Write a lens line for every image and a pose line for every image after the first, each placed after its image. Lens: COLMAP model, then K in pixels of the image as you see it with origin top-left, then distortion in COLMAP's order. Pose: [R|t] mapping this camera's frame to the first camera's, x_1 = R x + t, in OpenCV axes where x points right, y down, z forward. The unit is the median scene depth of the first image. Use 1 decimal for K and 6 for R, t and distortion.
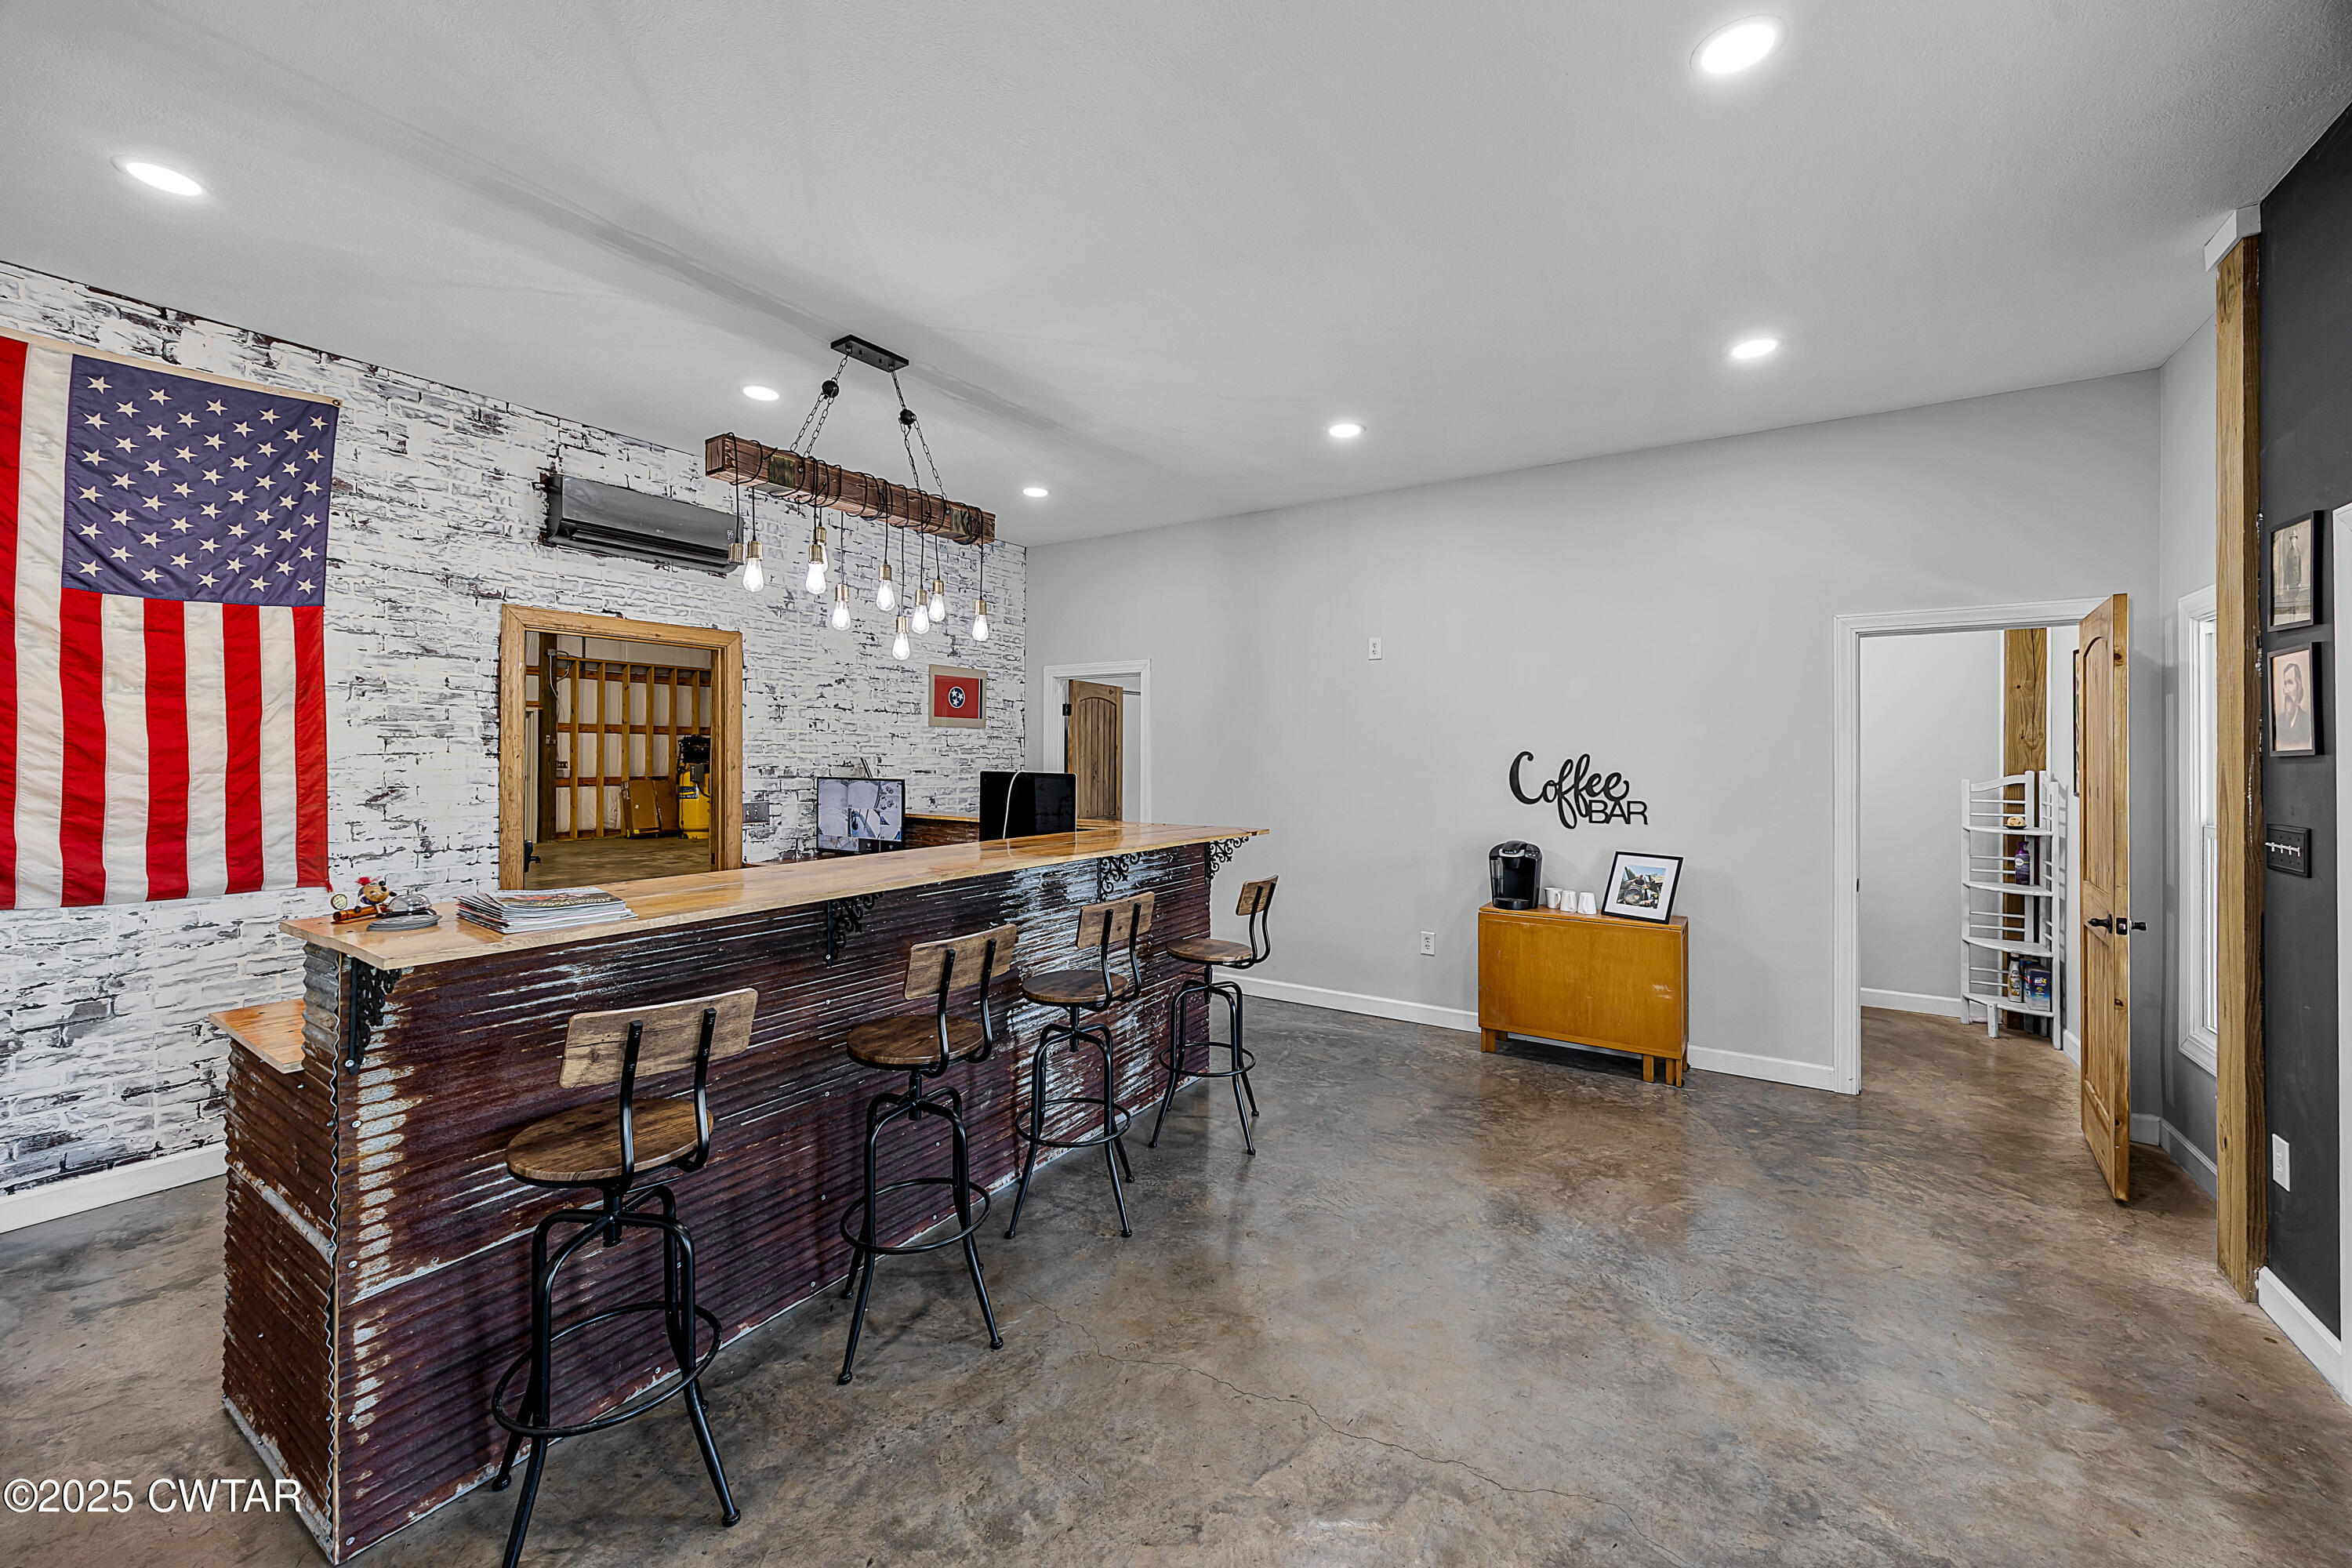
lens RADIAL K [[904.6, 0, 1186.2], [0, 904.6, 751.1], [0, 0, 1]] dist [0.000307, -0.000348]
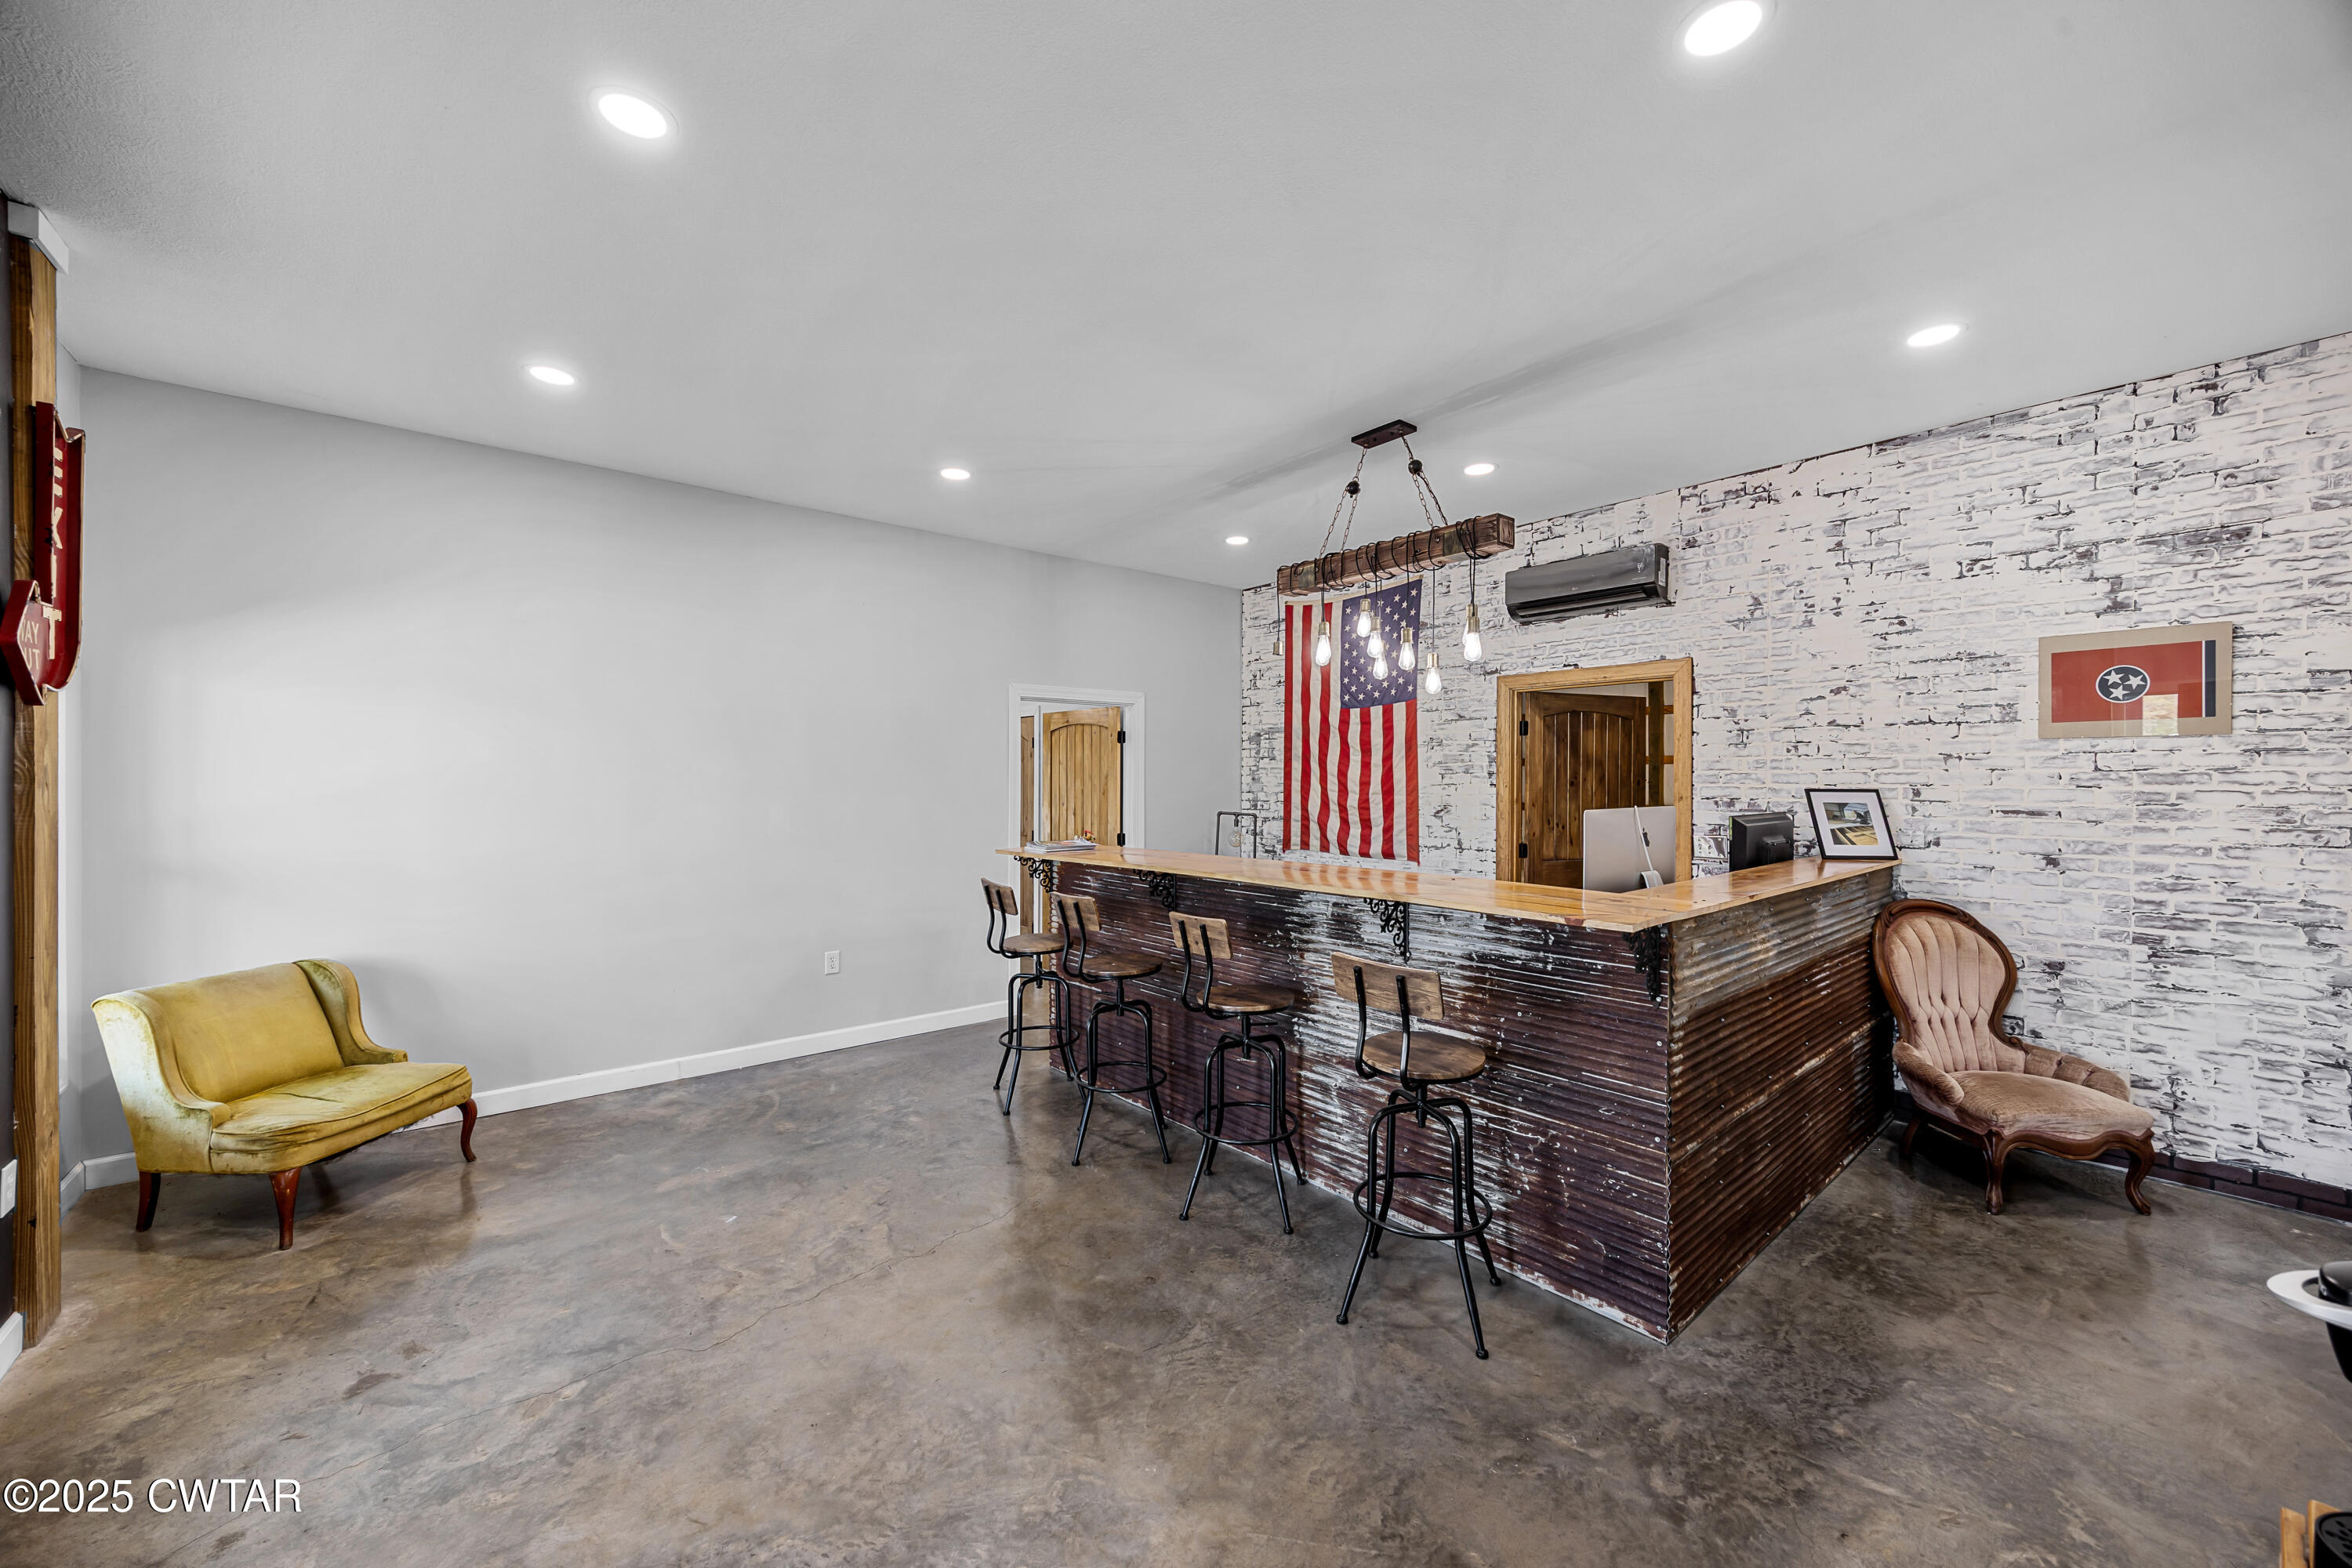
lens RADIAL K [[904.6, 0, 1190.2], [0, 904.6, 783.1], [0, 0, 1]] dist [0.000307, -0.000348]
pose [[-0.285662, -0.003615, -0.958324, 0.800072], [0.001730, 0.999989, -0.004288, 0.006643], [0.958329, -0.002883, -0.285652, 1.068795]]
